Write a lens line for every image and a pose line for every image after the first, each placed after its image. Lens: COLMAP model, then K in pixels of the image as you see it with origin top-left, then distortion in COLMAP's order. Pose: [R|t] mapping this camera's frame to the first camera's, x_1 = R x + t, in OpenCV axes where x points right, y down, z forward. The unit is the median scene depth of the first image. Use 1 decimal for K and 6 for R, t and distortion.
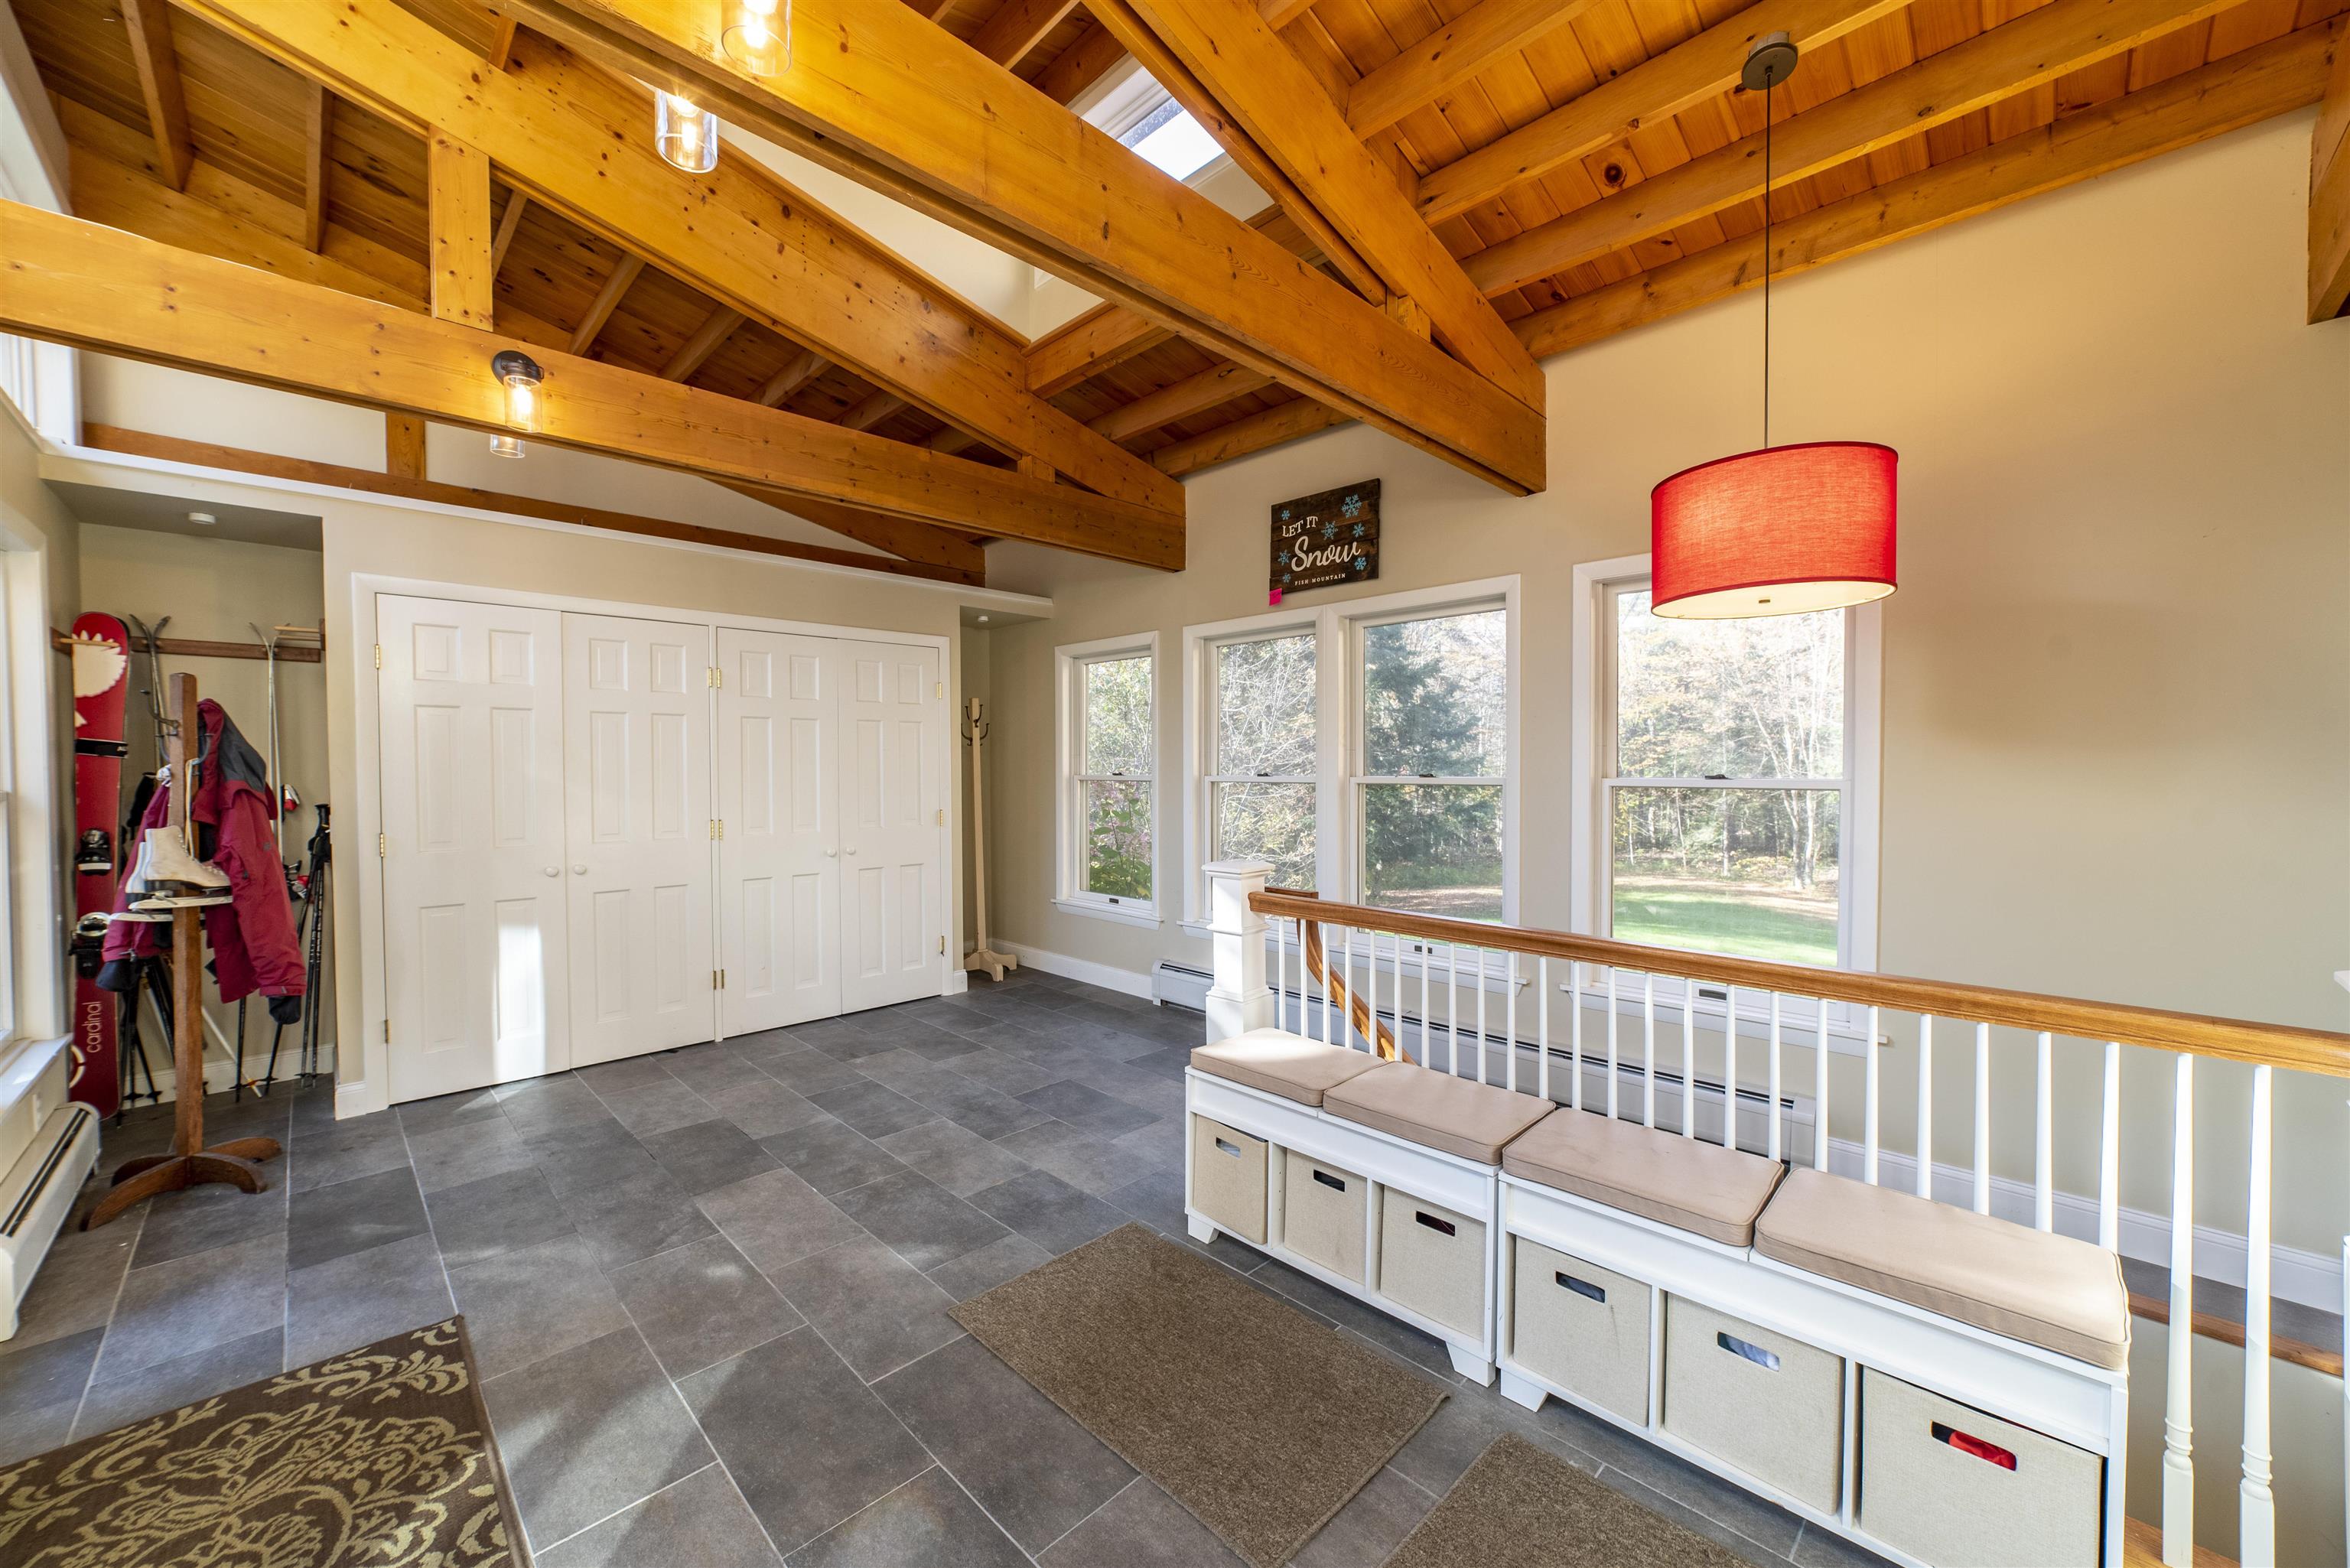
lens RADIAL K [[888.3, 0, 1173.3], [0, 888.3, 787.2], [0, 0, 1]] dist [-0.026411, 0.009759]
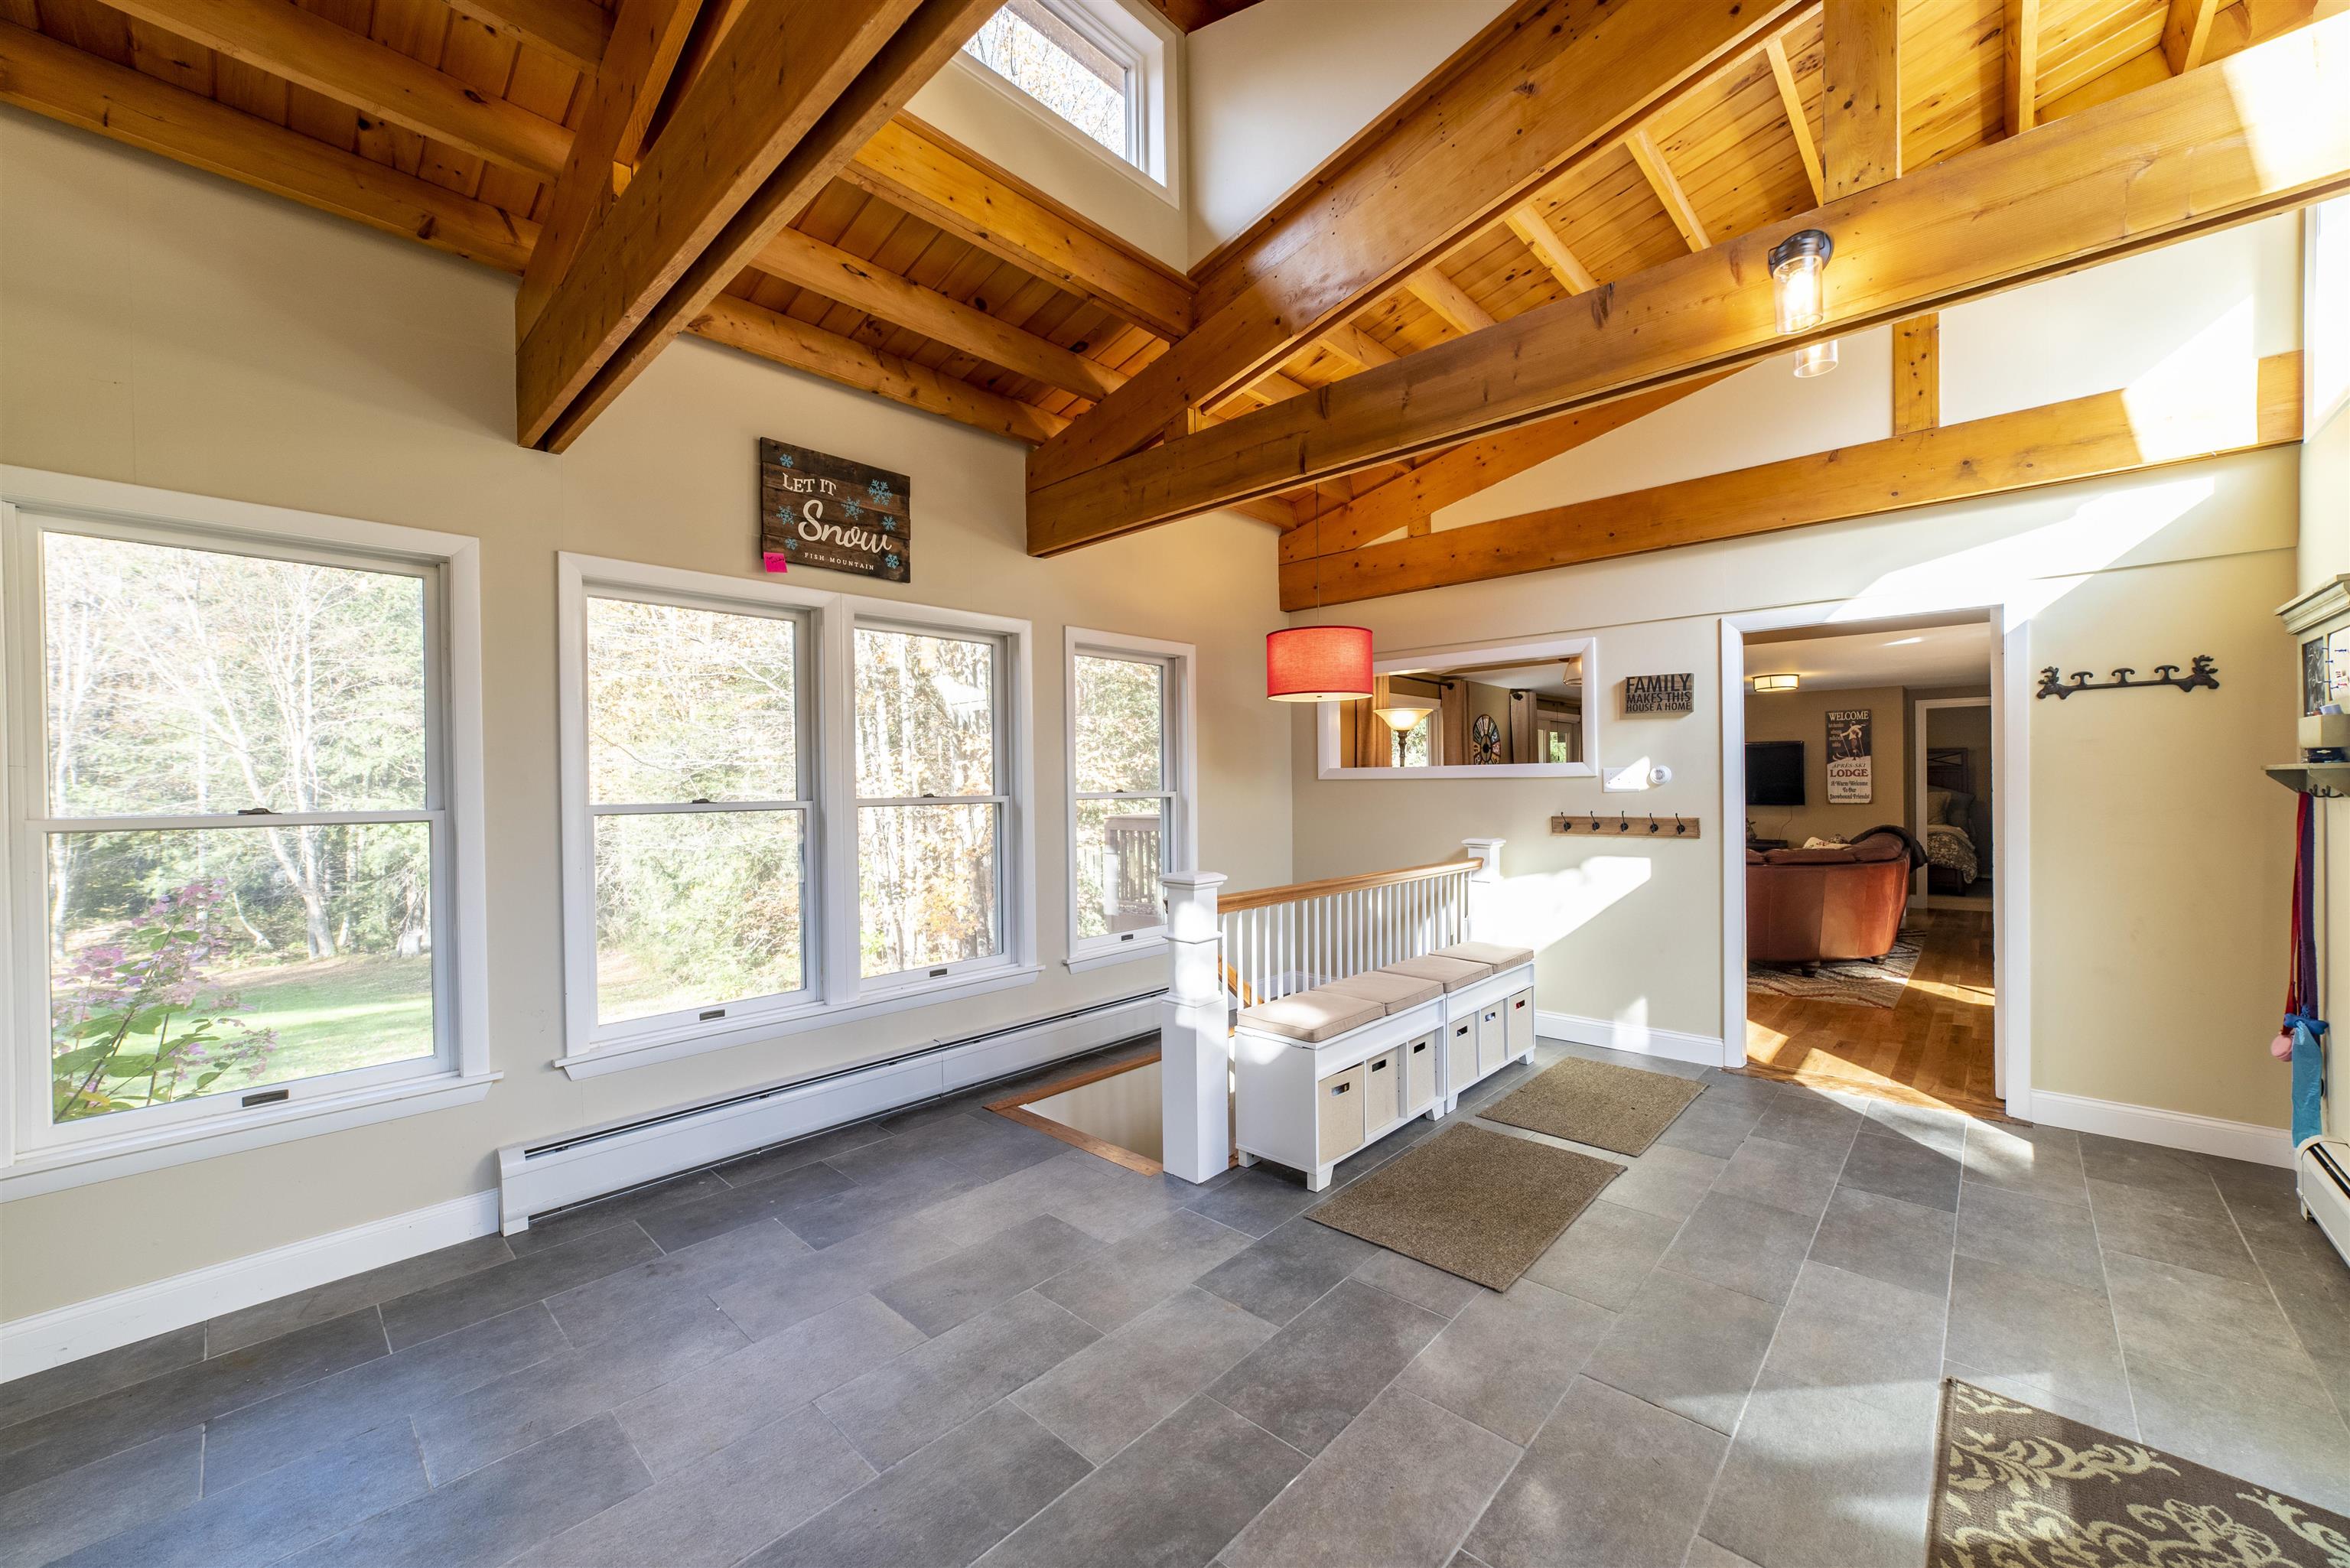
lens RADIAL K [[888.3, 0, 1173.3], [0, 888.3, 787.2], [0, 0, 1]] dist [-0.026411, 0.009759]
pose [[-0.030804, -0.003019, 0.999521, -0.825791], [0.035493, 0.999361, 0.004113, -0.019895], [-0.998895, 0.035603, -0.030677, 0.890382]]
